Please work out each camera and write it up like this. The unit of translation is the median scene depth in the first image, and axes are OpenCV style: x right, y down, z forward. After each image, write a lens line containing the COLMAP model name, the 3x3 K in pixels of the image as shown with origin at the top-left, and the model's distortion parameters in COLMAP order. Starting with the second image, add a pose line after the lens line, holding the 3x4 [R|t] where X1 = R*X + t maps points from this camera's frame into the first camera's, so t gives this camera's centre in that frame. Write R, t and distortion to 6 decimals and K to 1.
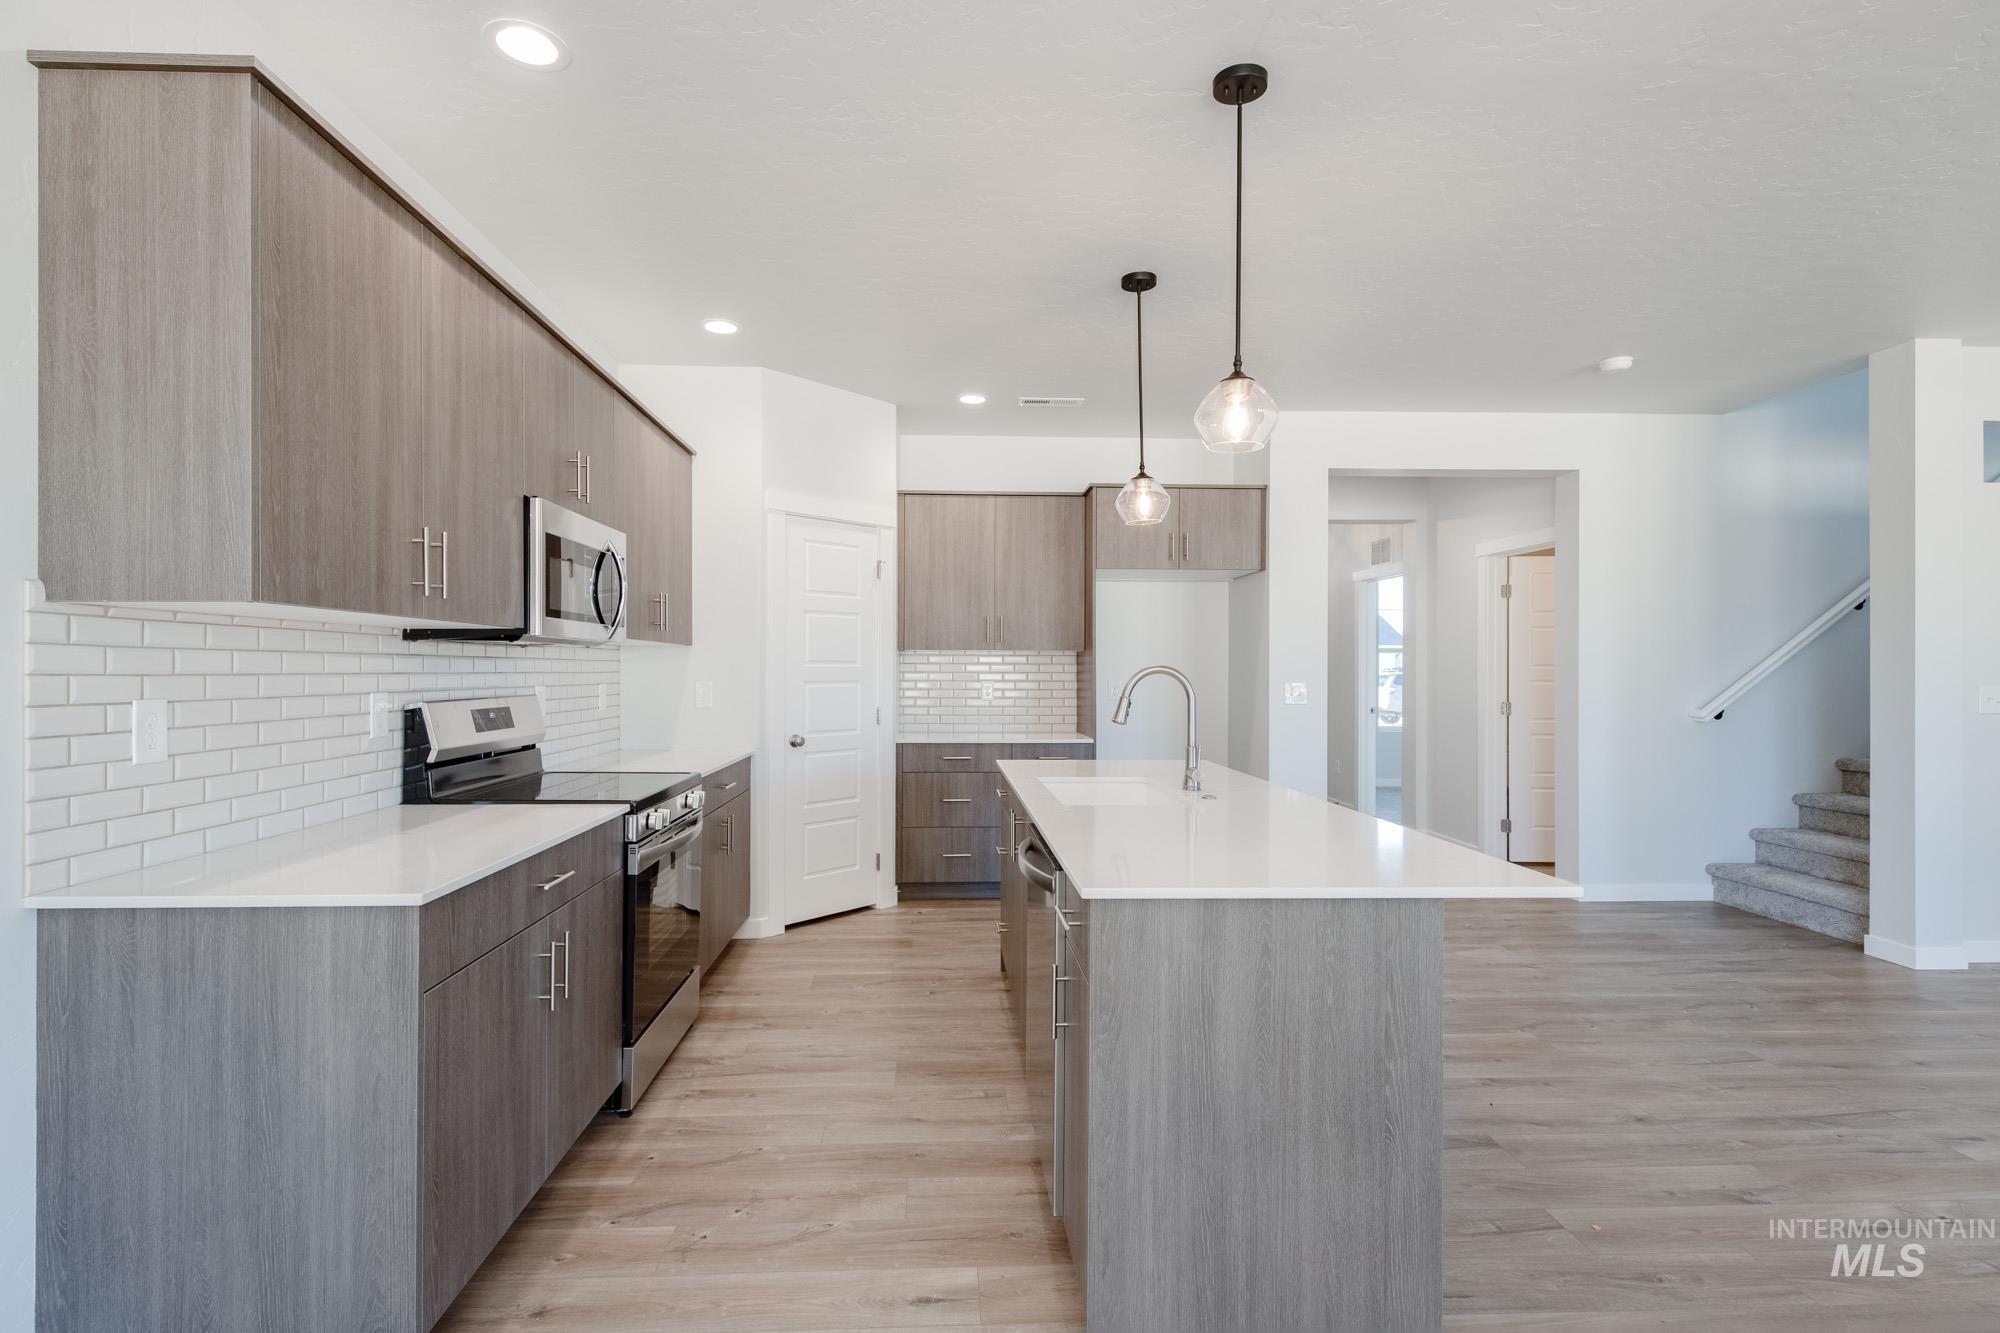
lens RADIAL K [[955.6, 0, 1029.3], [0, 955.6, 667.6], [0, 0, 1]] dist [0.008518, -0.001070]
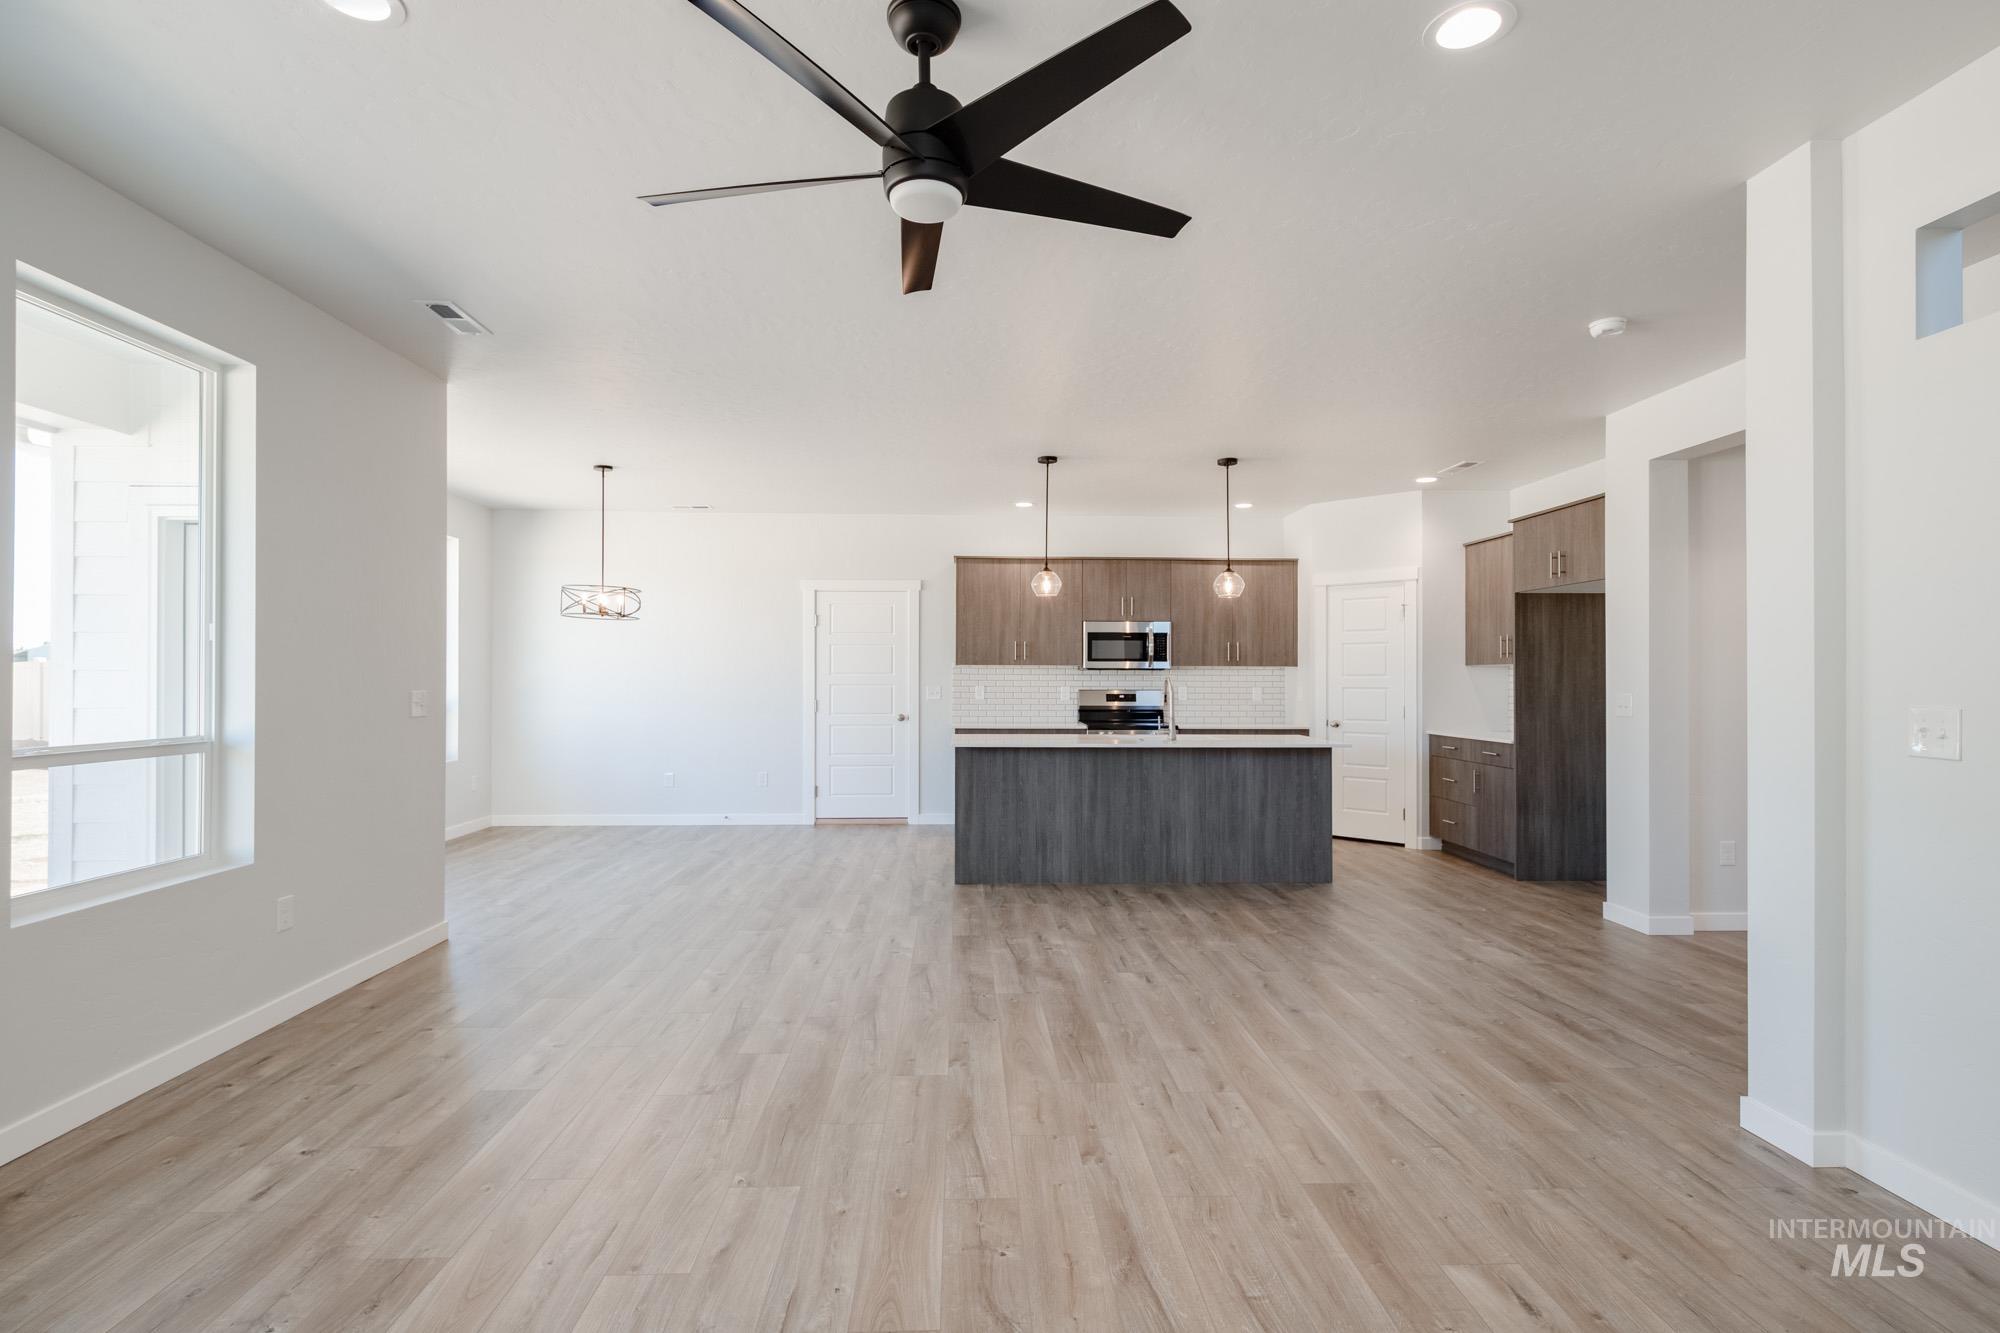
lens RADIAL K [[1062.1, 0, 939.6], [0, 1062.1, 674.4], [0, 0, 1]] dist [0.009365, -0.001456]
pose [[-0.079358, -0.008431, -0.996811, 2.373927], [-0.001562, 0.999964, -0.008333, 0.012404], [0.996845, 0.000896, -0.079369, 0.690890]]
